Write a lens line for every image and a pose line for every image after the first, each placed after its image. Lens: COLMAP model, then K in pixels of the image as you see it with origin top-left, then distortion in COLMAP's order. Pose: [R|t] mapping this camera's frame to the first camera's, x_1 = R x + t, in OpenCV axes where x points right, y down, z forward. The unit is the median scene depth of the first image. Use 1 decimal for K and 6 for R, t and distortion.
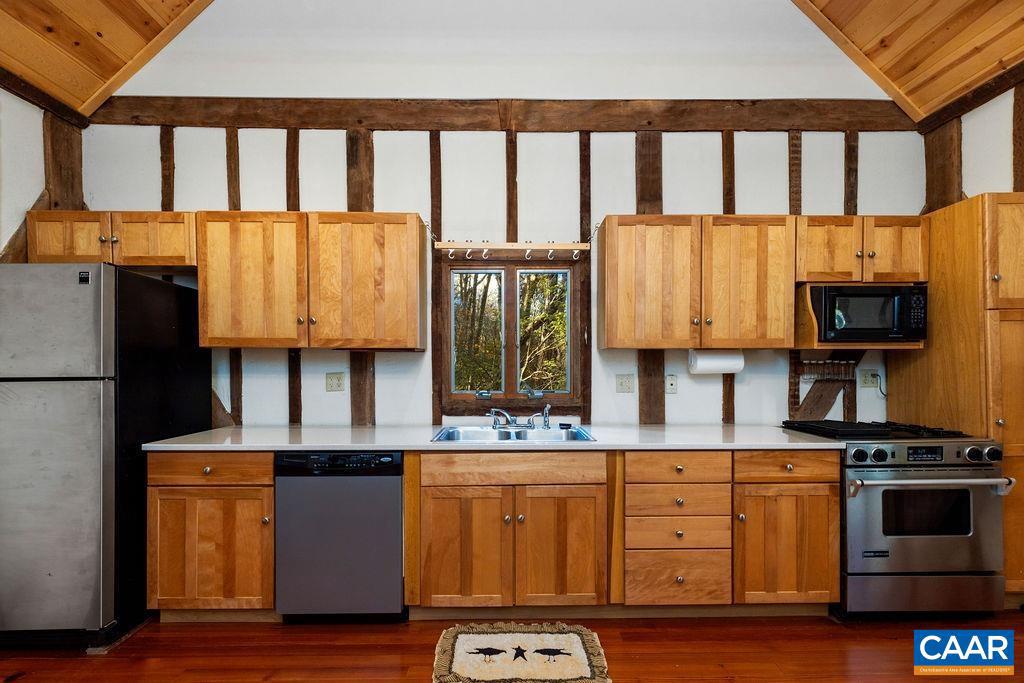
lens RADIAL K [[460.3, 0, 505.3], [0, 460.3, 367.9], [0, 0, 1]] dist [0.001906, 0.001187]
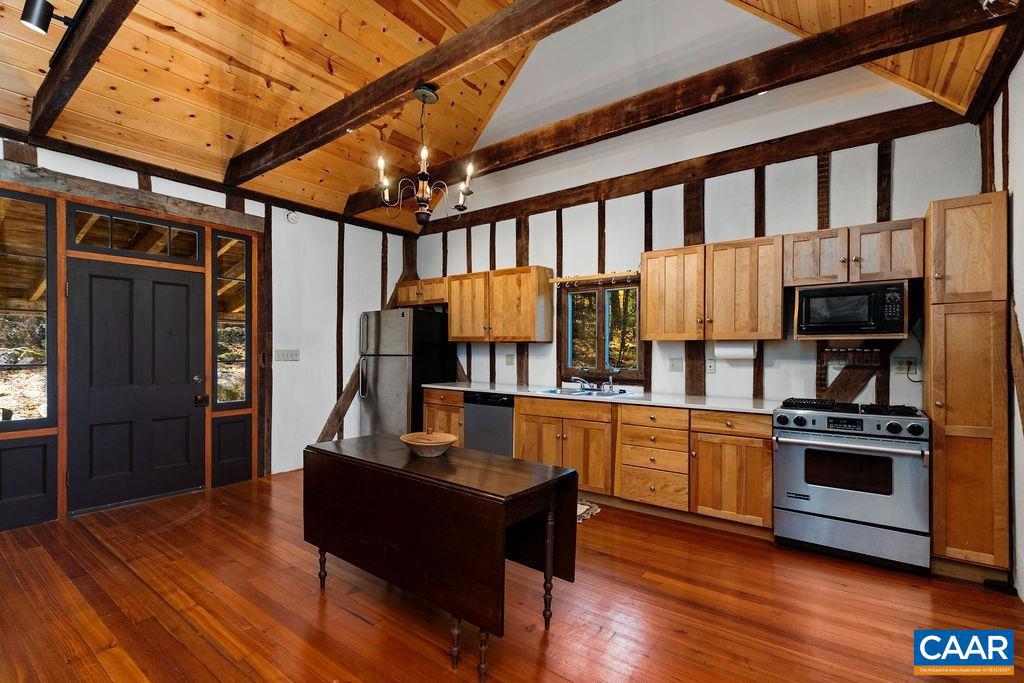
lens RADIAL K [[460.3, 0, 515.0], [0, 460.3, 349.6], [0, 0, 1]] dist [0.001906, 0.001187]
pose [[0.795988, 0.004173, -0.605298, 0.735737], [-0.009092, 0.999946, -0.005063, -0.000771], [0.605244, 0.009533, 0.795983, -0.415212]]
